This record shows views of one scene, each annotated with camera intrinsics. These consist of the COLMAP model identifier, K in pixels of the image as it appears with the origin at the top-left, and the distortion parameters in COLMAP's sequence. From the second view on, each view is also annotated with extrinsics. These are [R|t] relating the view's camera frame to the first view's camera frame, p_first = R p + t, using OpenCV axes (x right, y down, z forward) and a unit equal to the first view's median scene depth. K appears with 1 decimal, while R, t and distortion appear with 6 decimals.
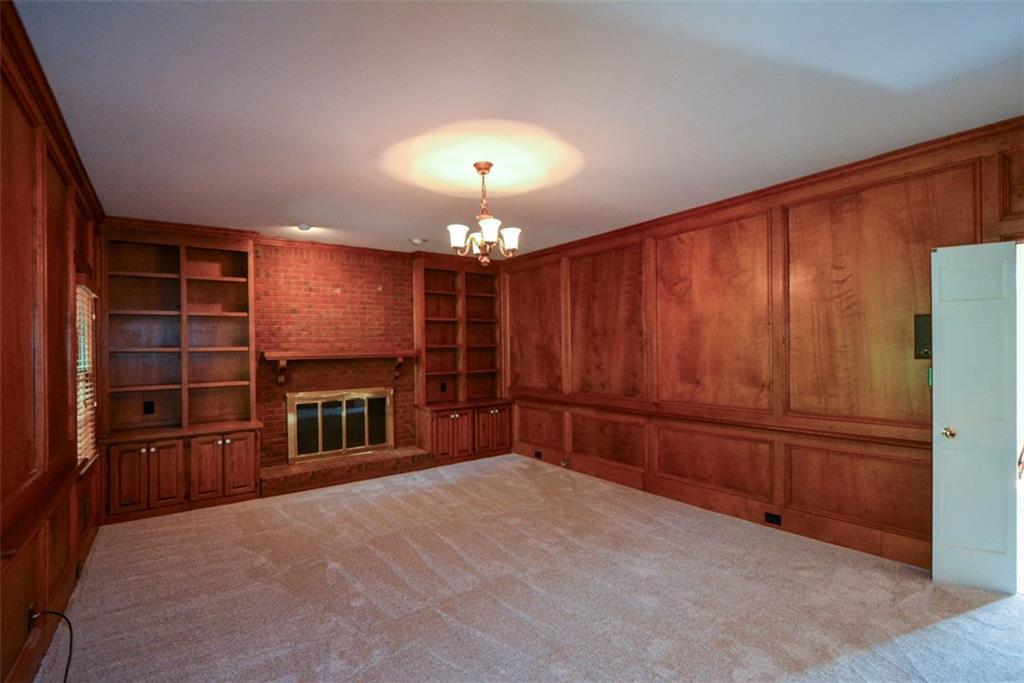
lens RADIAL K [[480.1, 0, 499.6], [0, 480.1, 361.3], [0, 0, 1]] dist [-0.000775, -0.000358]
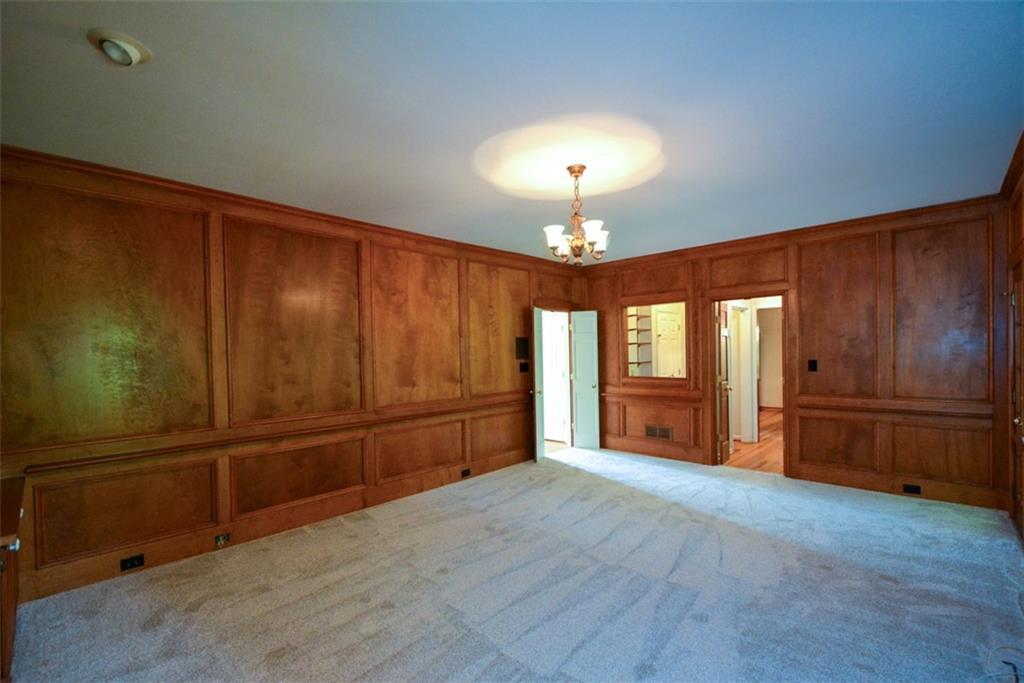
lens RADIAL K [[449.8, 0, 511.1], [0, 449.8, 359.5], [0, 0, 1]] dist [-0.003899, -0.000896]
pose [[-0.198217, 0.006215, 0.980138, -0.594619], [0.048039, 0.998840, 0.003381, -0.007019], [-0.978980, 0.047756, -0.198286, 0.855733]]
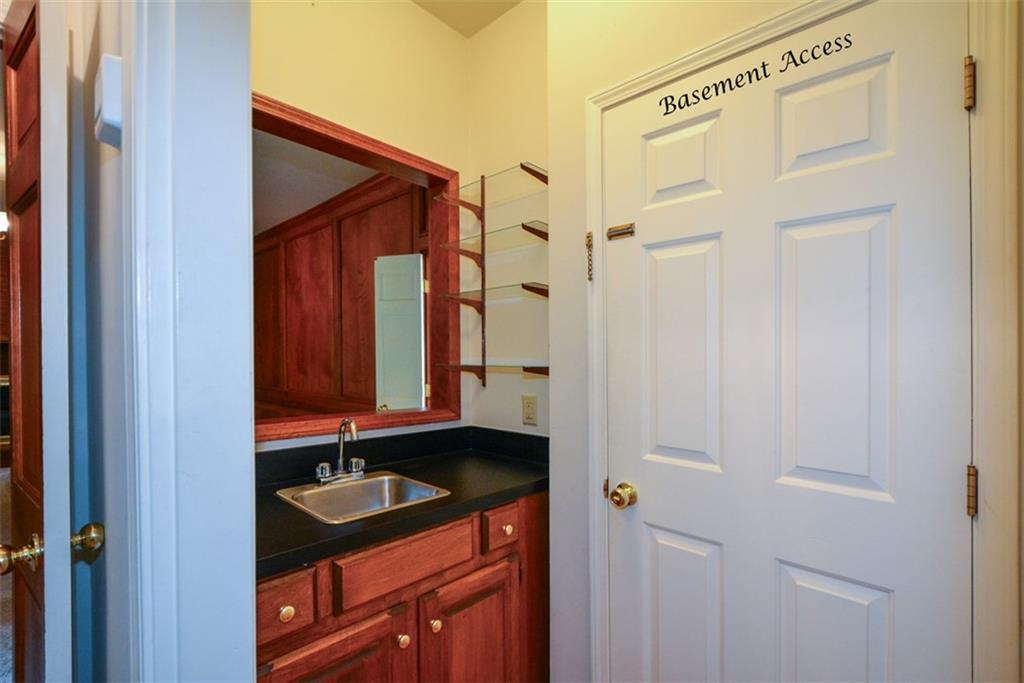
lens RADIAL K [[449.8, 0, 511.1], [0, 449.8, 359.5], [0, 0, 1]] dist [-0.003899, -0.000896]
pose [[0.972154, 0.021922, 0.233317, 0.552989], [-0.017077, 0.999595, -0.022763, 0.025606], [-0.233722, 0.018144, 0.972134, -0.106017]]
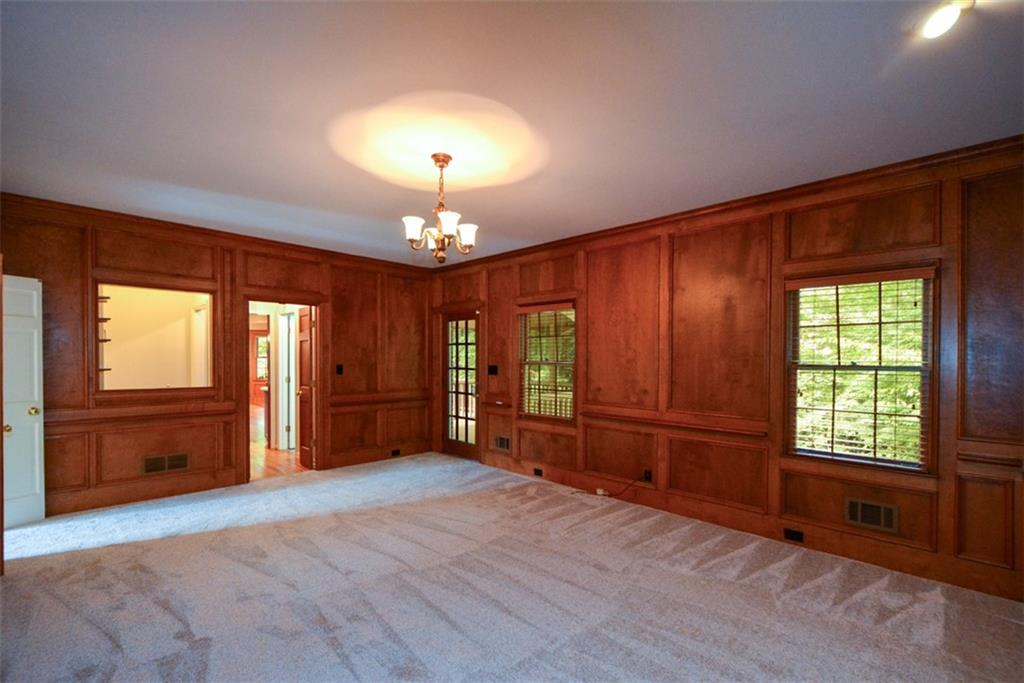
lens RADIAL K [[440.3, 0, 512.7], [0, 440.3, 365.6], [0, 0, 1]] dist [-0.001064, -0.000231]
pose [[-0.983776, 0.013293, -0.178906, -0.004329], [0.005503, 0.999018, 0.043968, -0.017050], [0.179315, 0.042270, -0.982883, 1.217302]]
